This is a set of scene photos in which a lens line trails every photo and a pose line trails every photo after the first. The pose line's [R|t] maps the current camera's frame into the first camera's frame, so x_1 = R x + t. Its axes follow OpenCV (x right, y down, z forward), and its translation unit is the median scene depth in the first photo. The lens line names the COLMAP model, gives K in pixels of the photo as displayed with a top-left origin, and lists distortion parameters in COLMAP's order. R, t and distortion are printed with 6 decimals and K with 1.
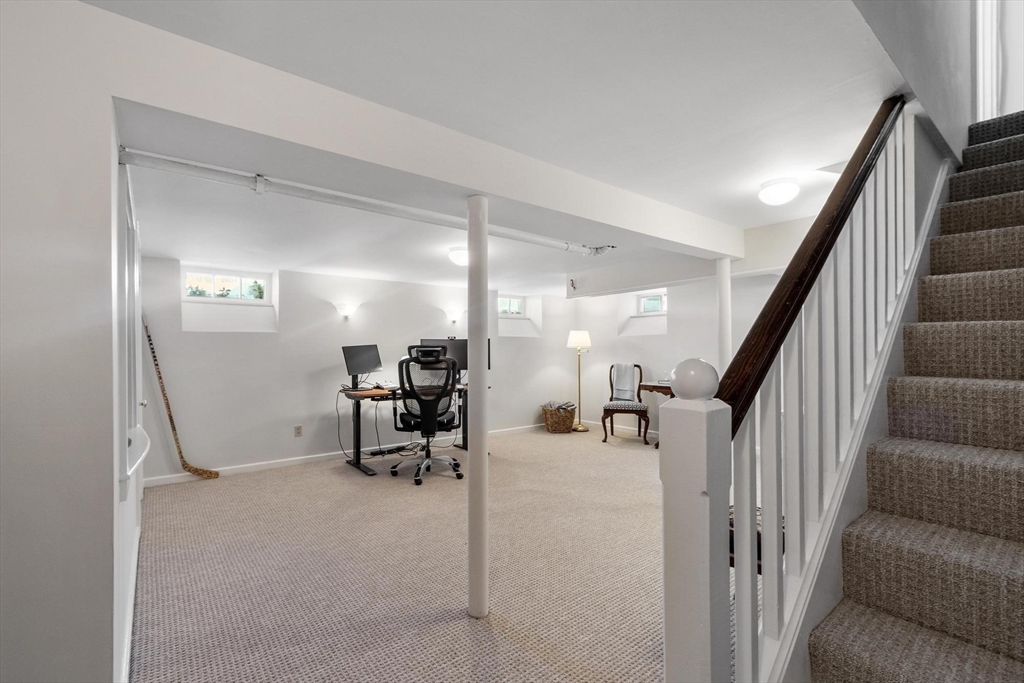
lens RADIAL K [[447.2, 0, 489.1], [0, 447.2, 347.1], [0, 0, 1]] dist [0.002478, 0.000450]
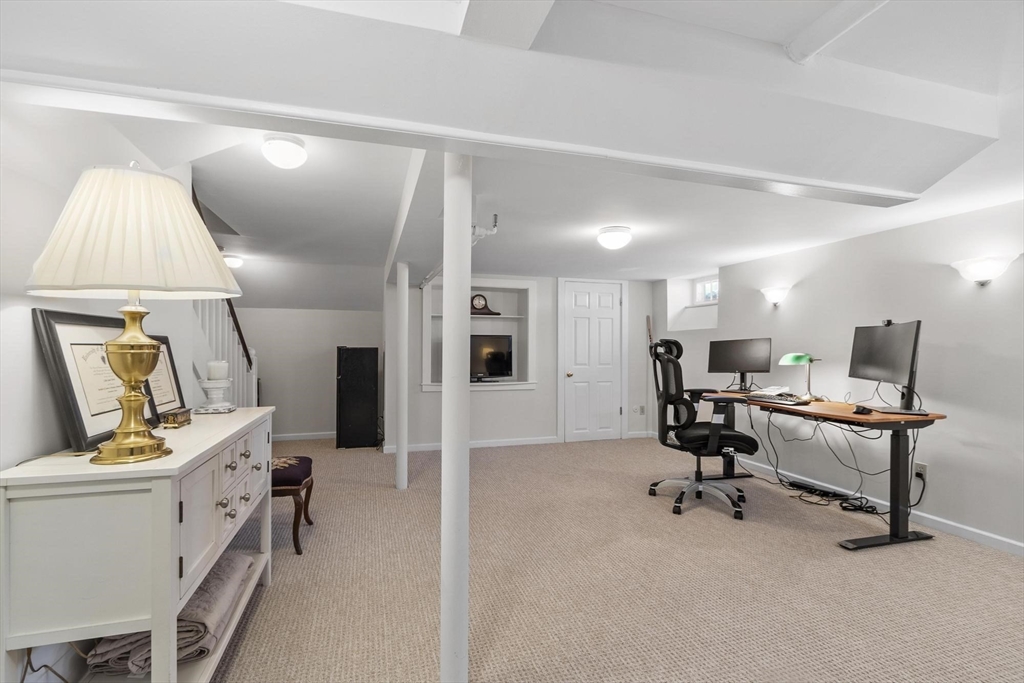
lens RADIAL K [[447.2, 0, 489.1], [0, 447.2, 347.1], [0, 0, 1]] dist [0.002478, 0.000450]
pose [[-0.362616, 0.003992, -0.931930, 0.656331], [0.003205, 0.999990, 0.003036, 0.006279], [0.931933, -0.001886, -0.362625, 0.844884]]
